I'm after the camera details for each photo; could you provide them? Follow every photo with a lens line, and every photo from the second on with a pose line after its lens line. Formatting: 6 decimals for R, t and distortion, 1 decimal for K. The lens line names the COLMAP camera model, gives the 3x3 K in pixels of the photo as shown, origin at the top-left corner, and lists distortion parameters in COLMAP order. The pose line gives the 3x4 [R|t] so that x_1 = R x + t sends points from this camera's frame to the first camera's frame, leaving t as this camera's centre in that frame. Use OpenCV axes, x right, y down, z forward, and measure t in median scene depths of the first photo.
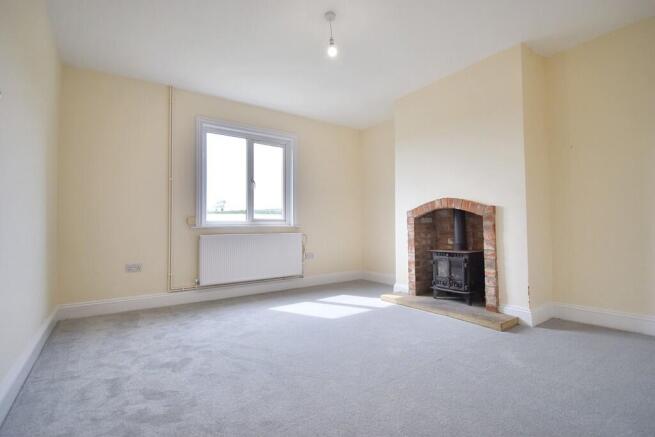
lens RADIAL K [[304.3, 0, 325.5], [0, 304.3, 220.9], [0, 0, 1]] dist [-0.010894, -0.001159]
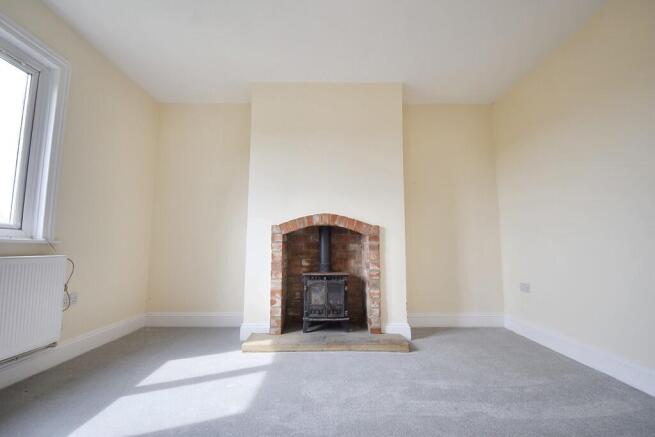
lens RADIAL K [[304.3, 0, 329.1], [0, 304.3, 214.6], [0, 0, 1]] dist [-0.010894, -0.001159]
pose [[0.564001, 0.096511, 0.820115, -0.318962], [-0.027095, 0.994775, -0.098432, 0.014372], [-0.825329, 0.033295, 0.563669, 0.471654]]
